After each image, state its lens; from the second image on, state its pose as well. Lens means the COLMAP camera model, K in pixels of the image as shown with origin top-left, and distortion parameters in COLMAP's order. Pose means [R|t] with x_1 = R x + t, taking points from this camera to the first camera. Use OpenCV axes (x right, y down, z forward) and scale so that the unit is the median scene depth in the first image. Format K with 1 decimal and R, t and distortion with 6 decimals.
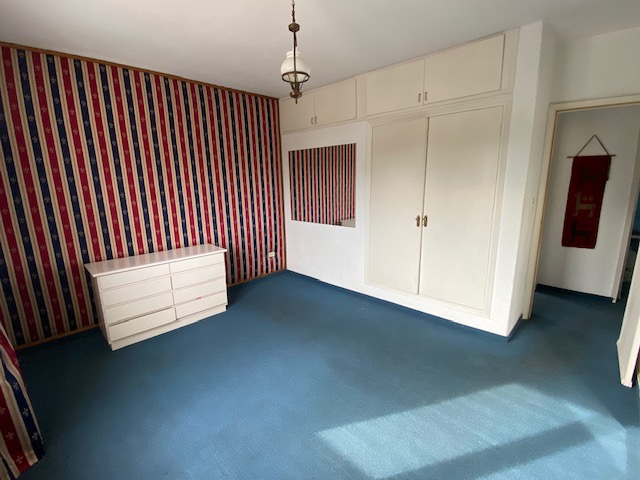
lens RADIAL K [[293.2, 0, 320.0], [0, 293.2, 238.3], [0, 0, 1]] dist [-0.001573, -0.001006]
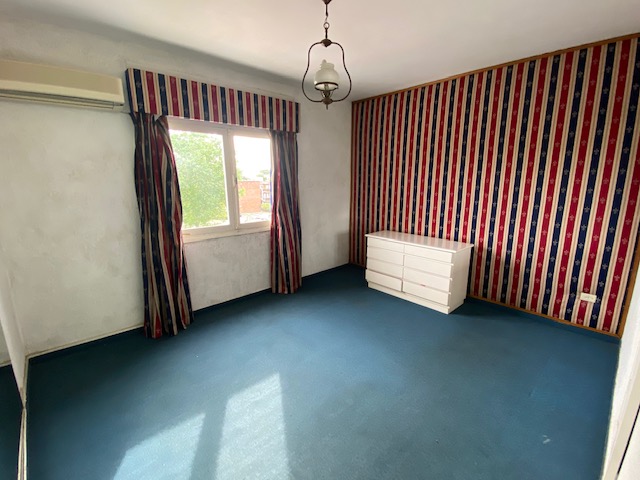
lens RADIAL K [[293.2, 0, 320.3], [0, 293.2, 237.7], [0, 0, 1]] dist [-0.001573, -0.001006]
pose [[-0.044050, 0.226868, -0.972929, 0.553088], [-0.197785, 0.952617, 0.231087, -0.123588], [0.979255, 0.202610, 0.002909, 0.527458]]
